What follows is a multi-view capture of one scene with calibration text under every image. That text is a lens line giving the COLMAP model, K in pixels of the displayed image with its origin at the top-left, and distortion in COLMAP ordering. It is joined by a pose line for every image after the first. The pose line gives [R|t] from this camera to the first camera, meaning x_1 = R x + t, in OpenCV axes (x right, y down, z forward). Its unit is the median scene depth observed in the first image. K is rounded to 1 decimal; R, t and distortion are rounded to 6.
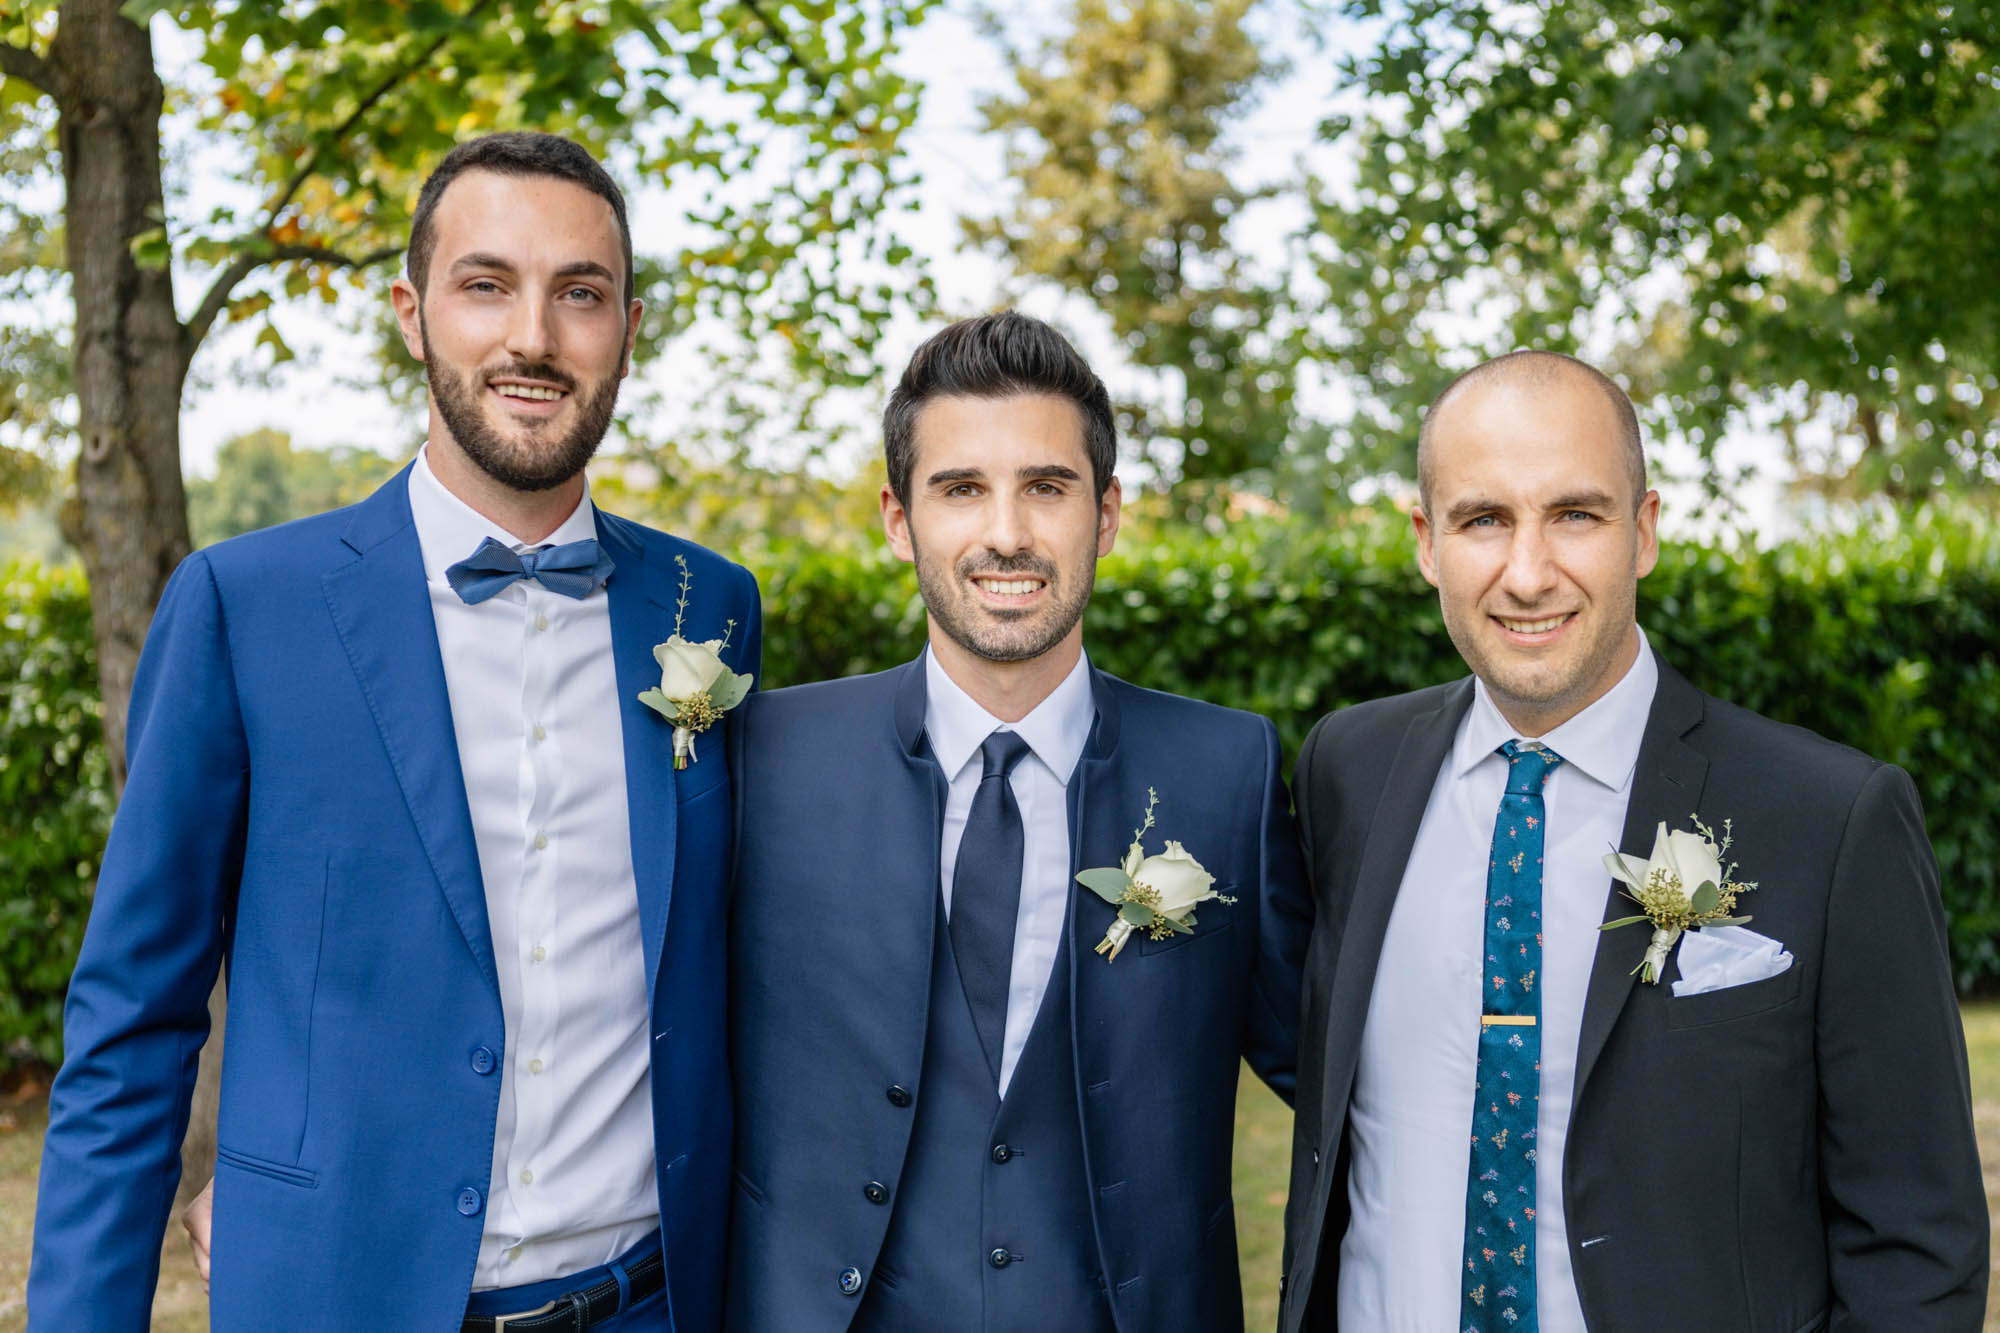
lens RADIAL K [[2402.4, 0, 1000.0], [0, 2402.4, 666.5], [0, 0, 1]] dist [-0.000584, -0.007776]
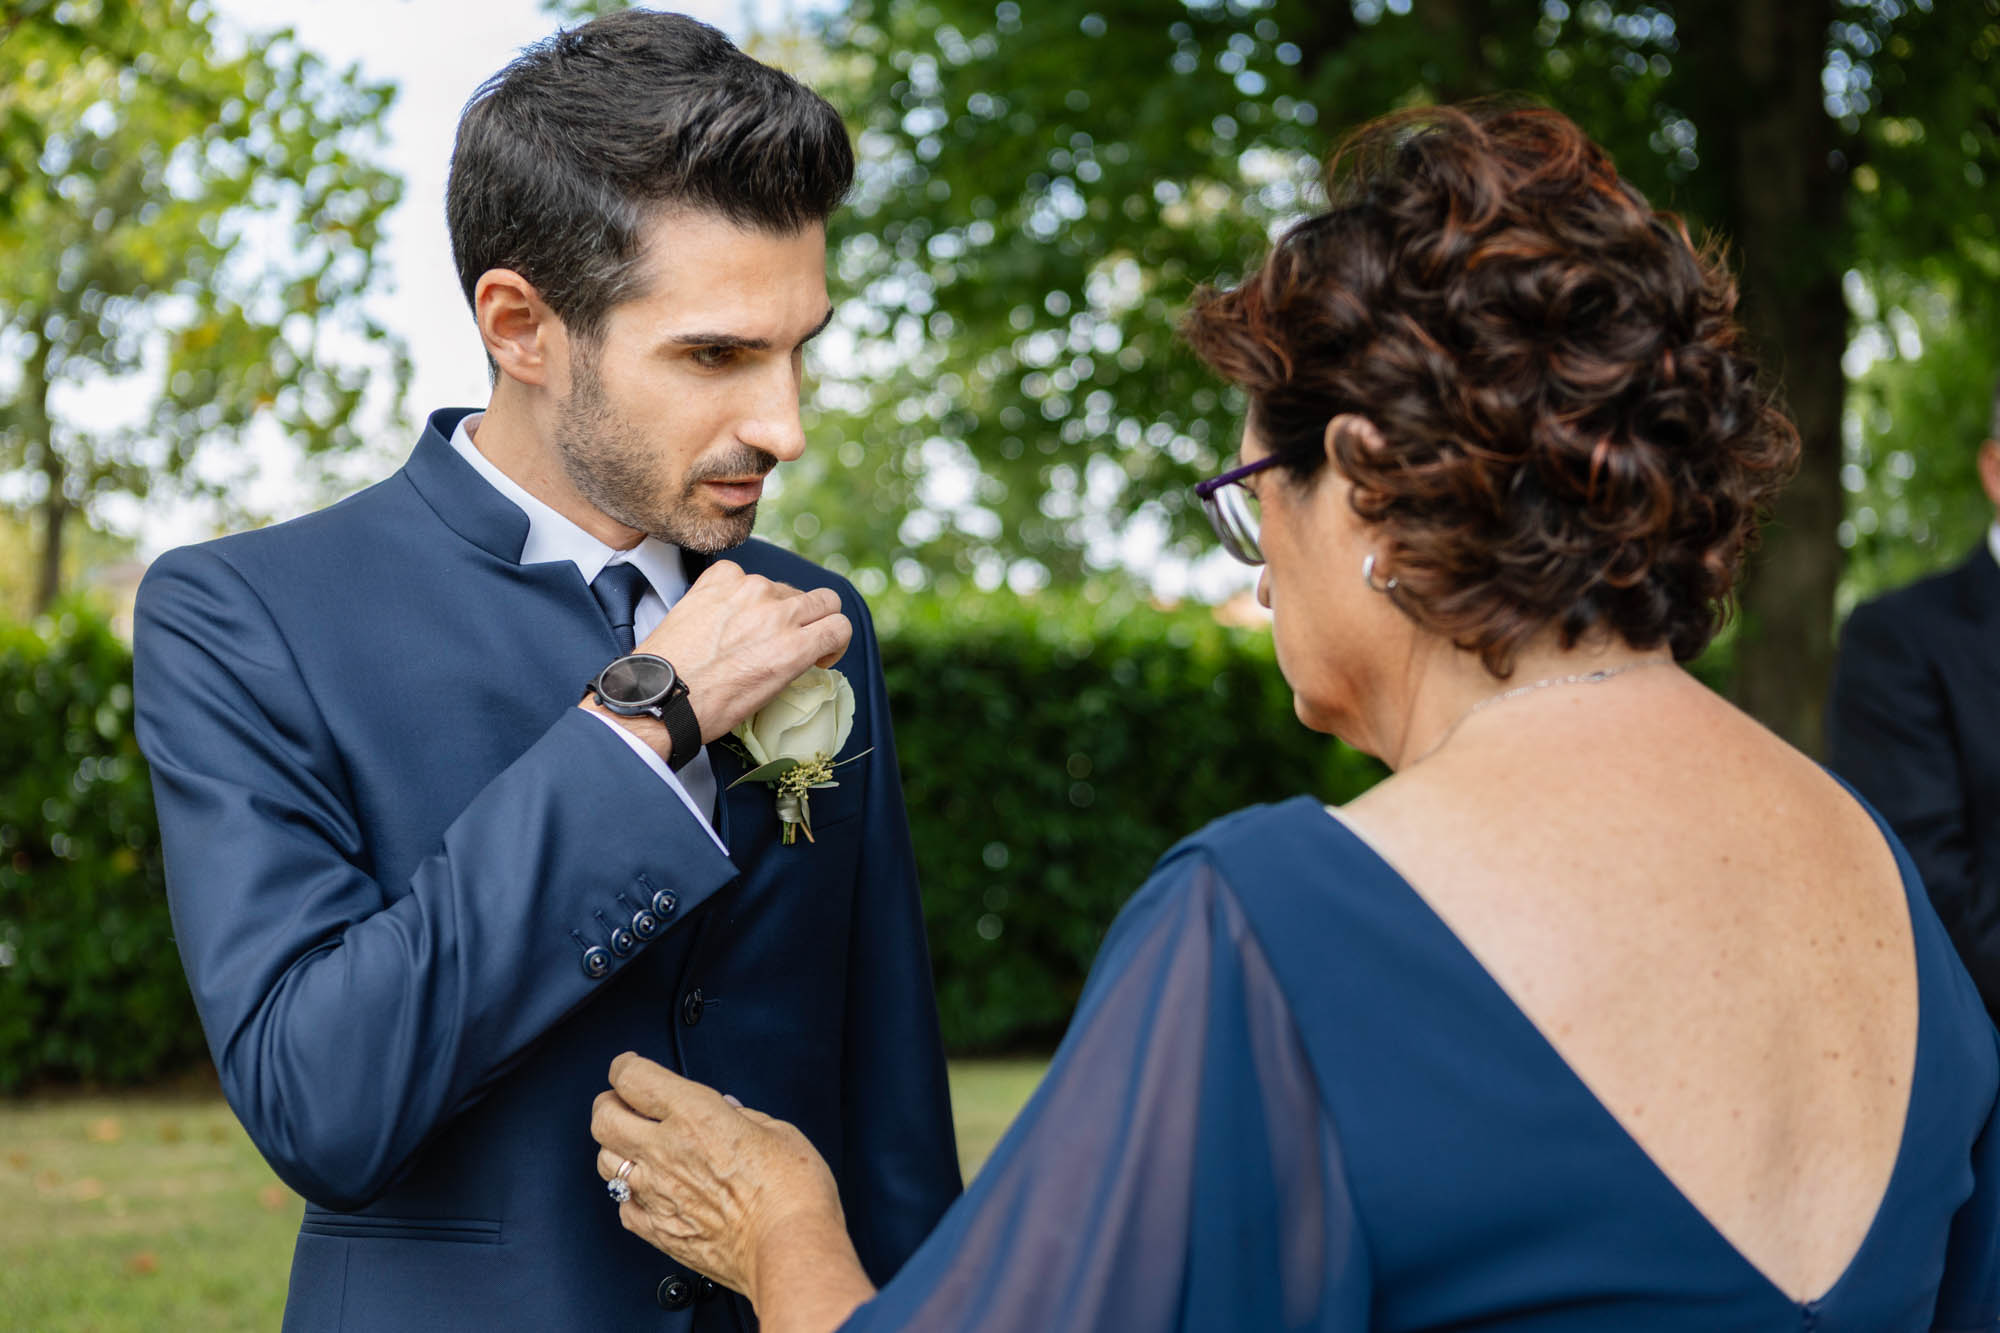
lens RADIAL K [[2655.5, 0, 1000.0], [0, 2655.5, 666.5], [0, 0, 1]] dist [-0.026008, -0.023810]
pose [[0.997251, 0.013474, 0.072859, 0.131397], [-0.010301, 0.998989, -0.043753, 0.023056], [-0.073375, 0.042883, 0.996382, -0.169660]]
